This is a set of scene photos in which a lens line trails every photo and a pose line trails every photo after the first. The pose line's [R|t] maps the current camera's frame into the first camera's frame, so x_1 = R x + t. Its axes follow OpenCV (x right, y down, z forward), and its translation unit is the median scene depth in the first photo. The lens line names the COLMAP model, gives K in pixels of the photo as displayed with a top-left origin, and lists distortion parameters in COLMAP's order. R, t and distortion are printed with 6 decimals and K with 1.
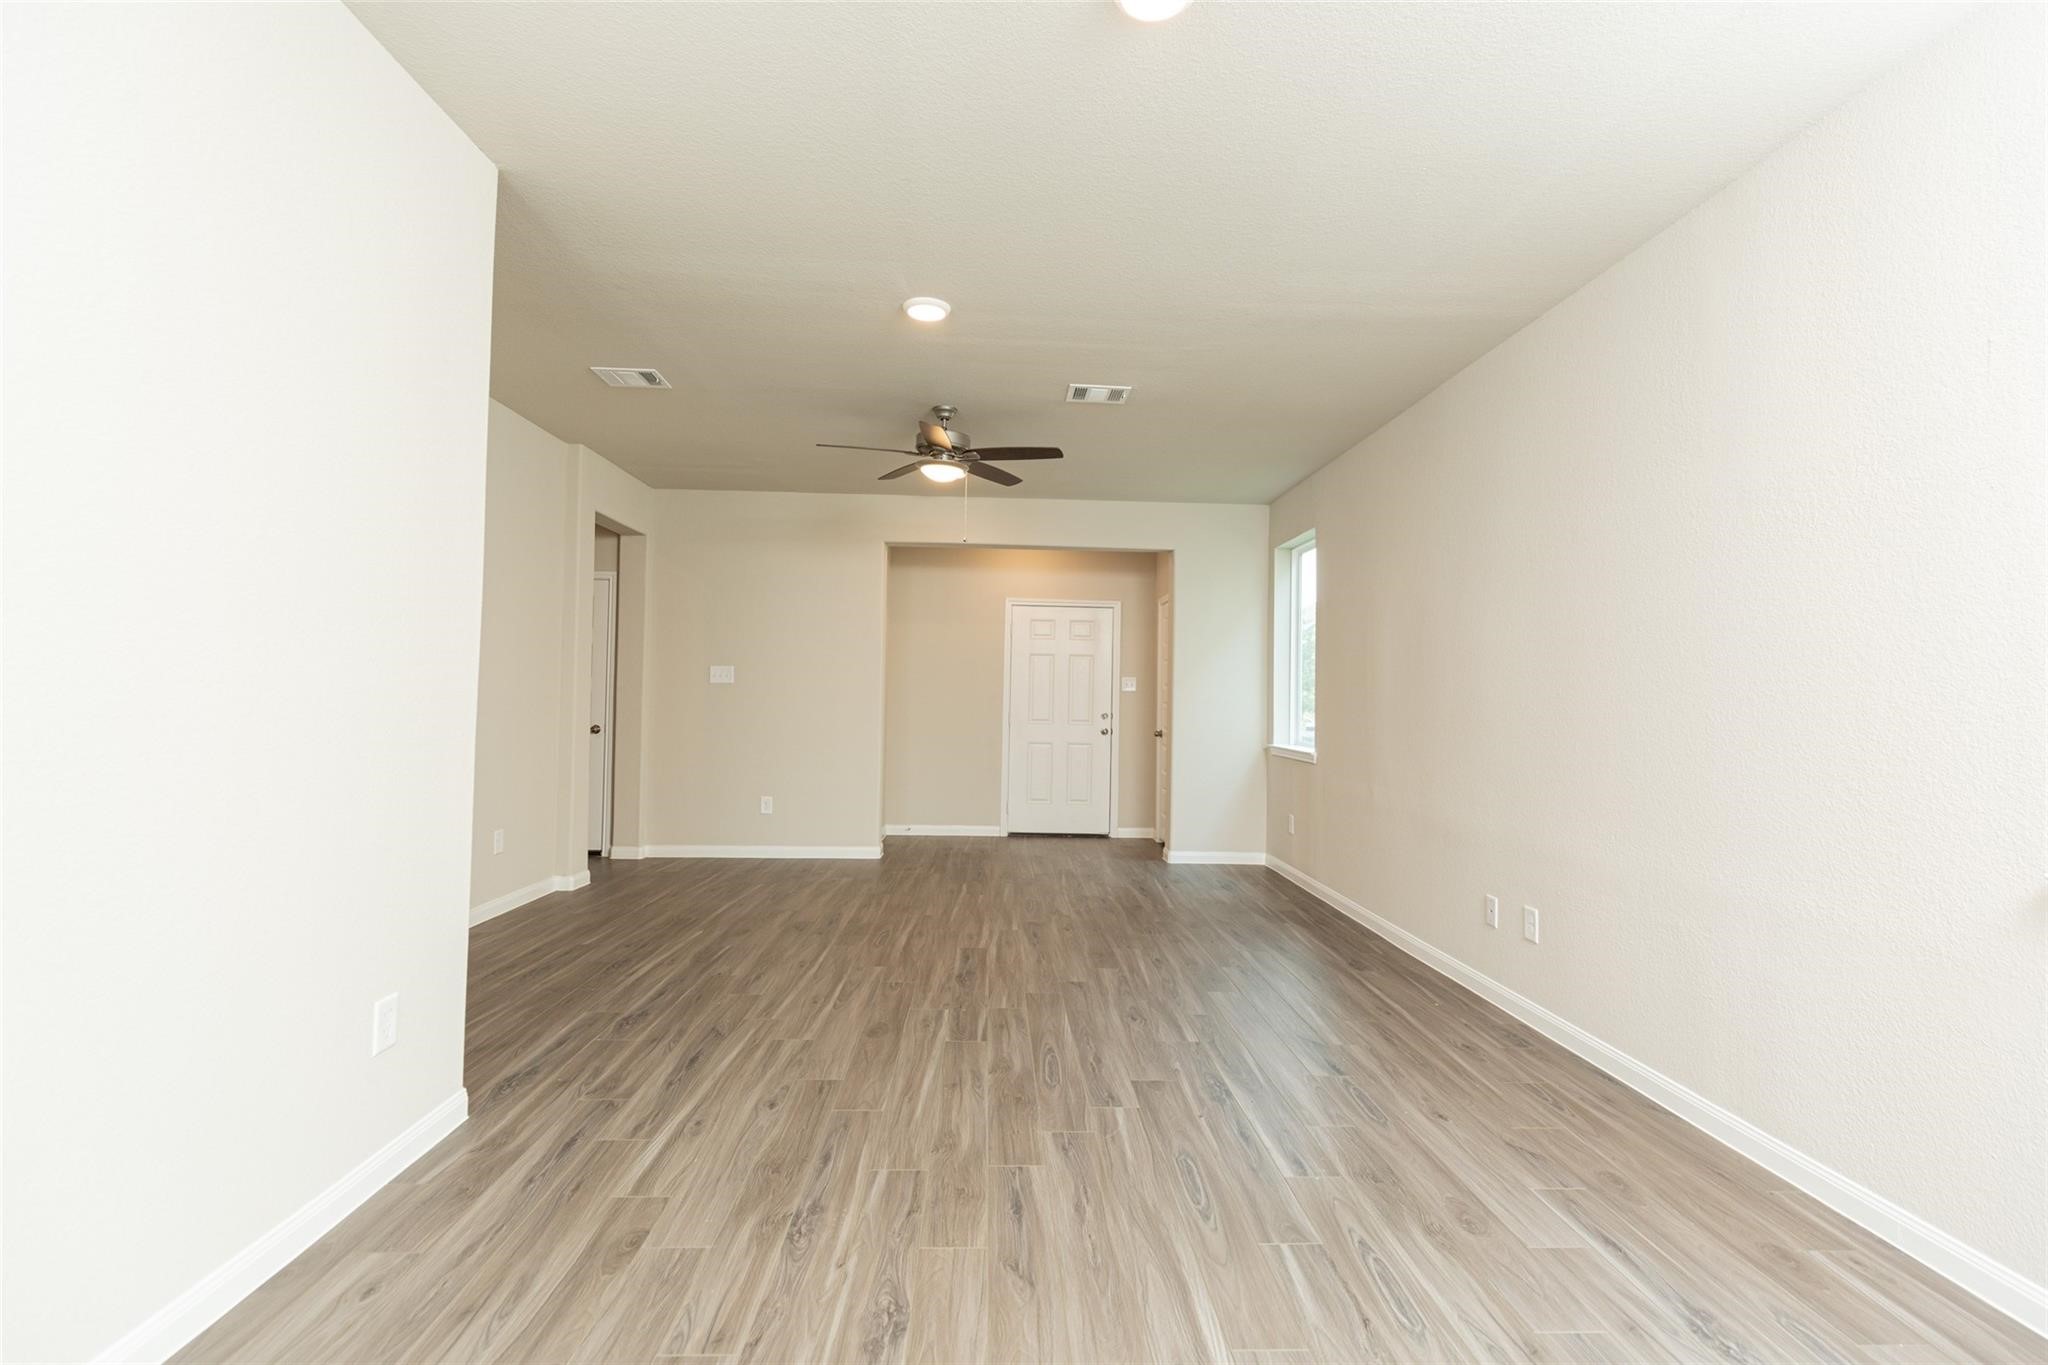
lens RADIAL K [[938.2, 0, 1040.4], [0, 938.2, 686.0], [0, 0, 1]] dist [-0.002472, -0.000668]
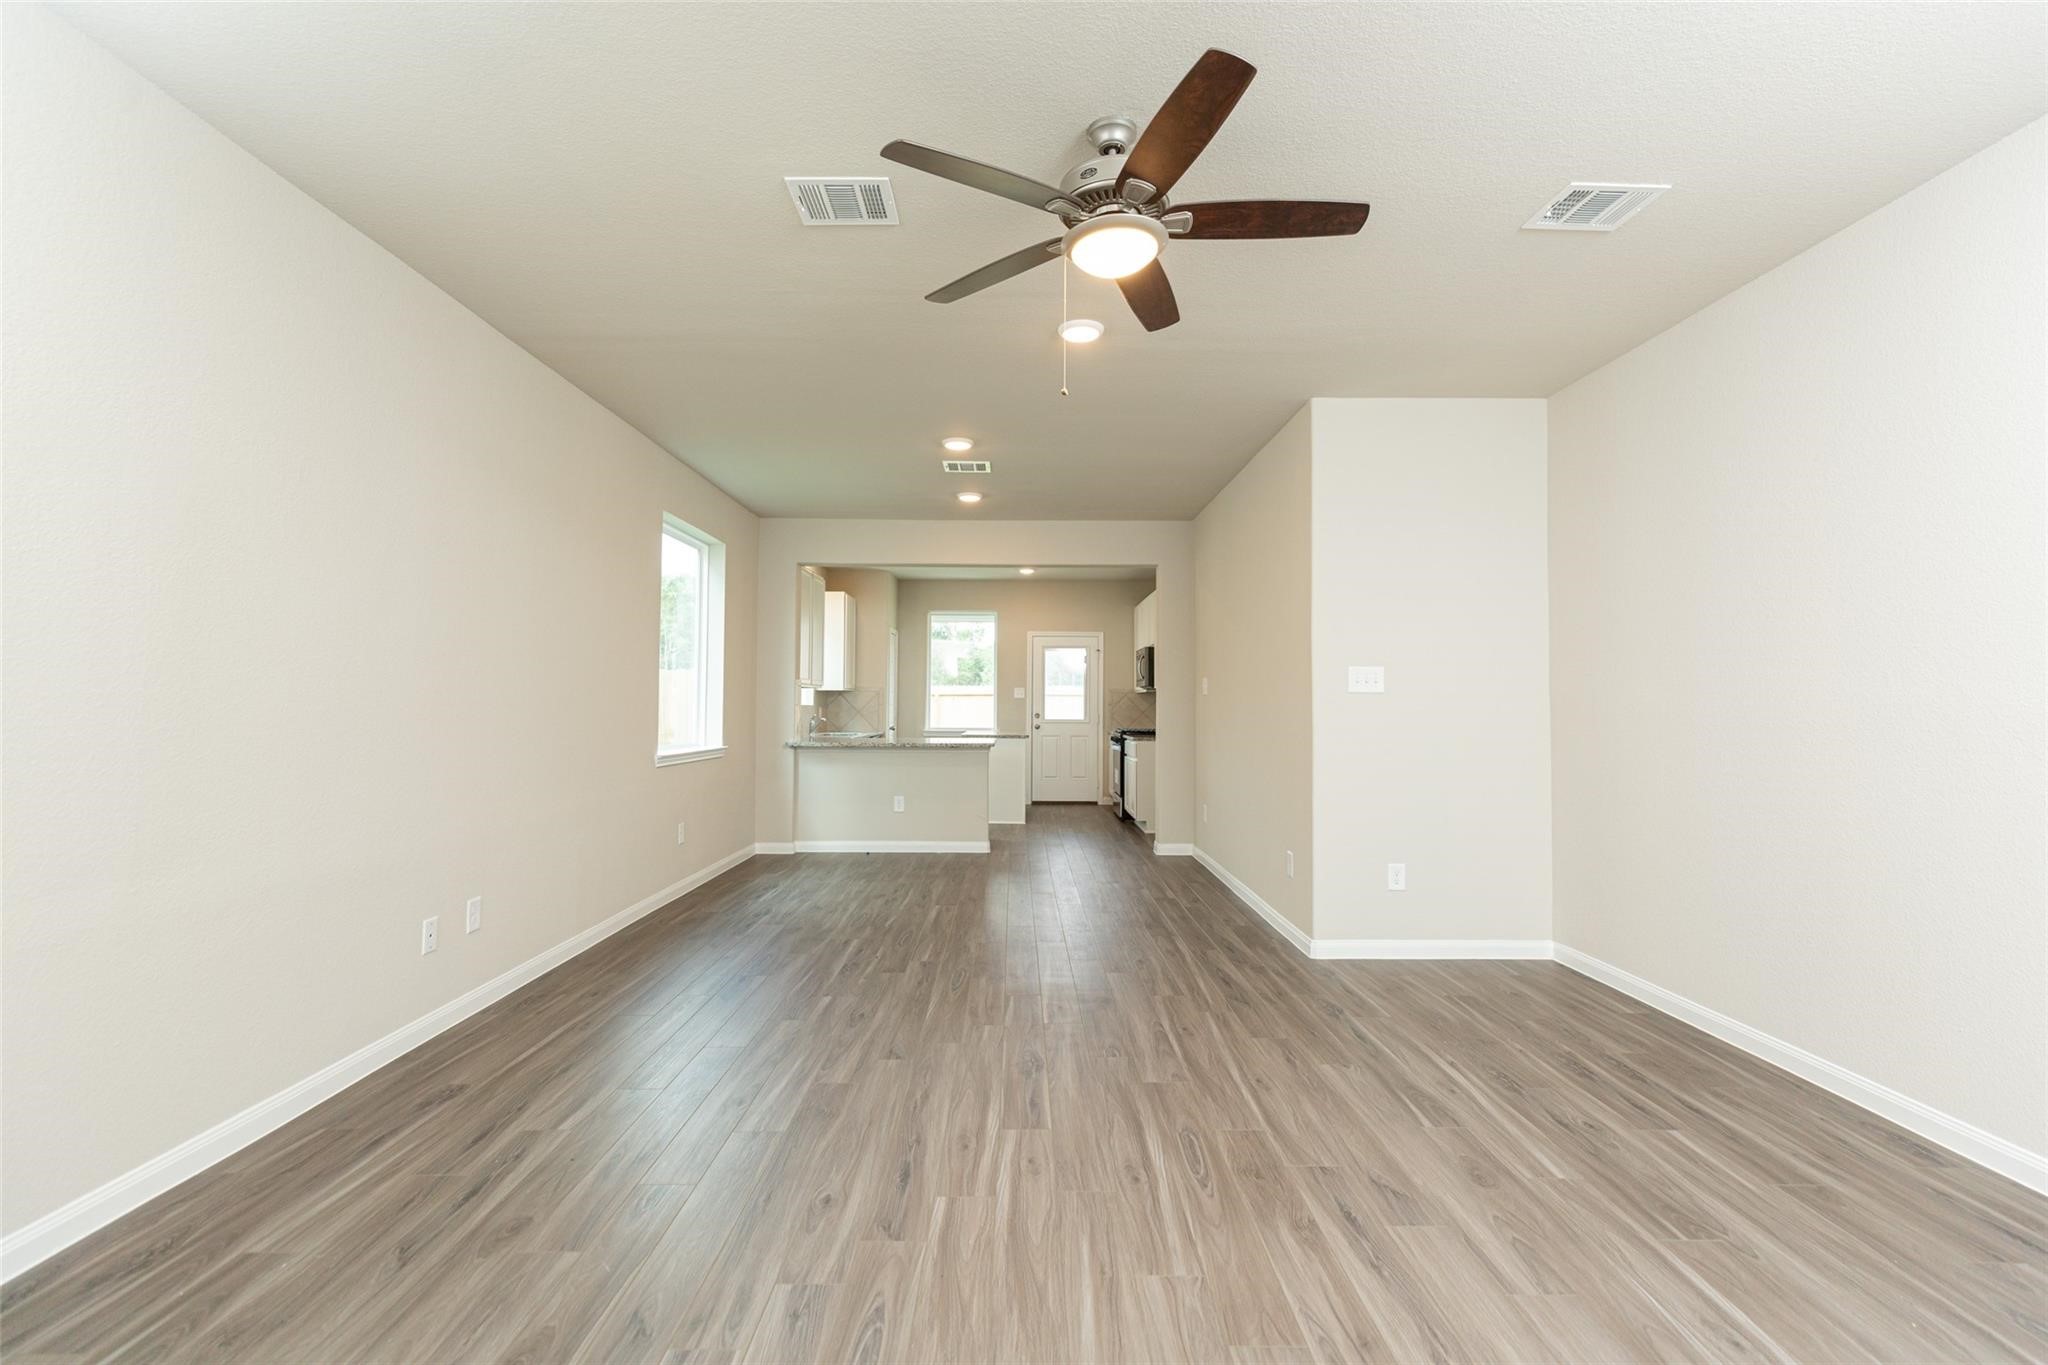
lens RADIAL K [[938.2, 0, 1016.3], [0, 938.2, 679.5], [0, 0, 1]] dist [-0.002472, -0.000668]
pose [[-0.998342, -0.021150, 0.053537, -0.112158], [-0.023330, 0.998910, -0.040430, 0.025565], [-0.052623, -0.041612, -0.997747, 1.959103]]
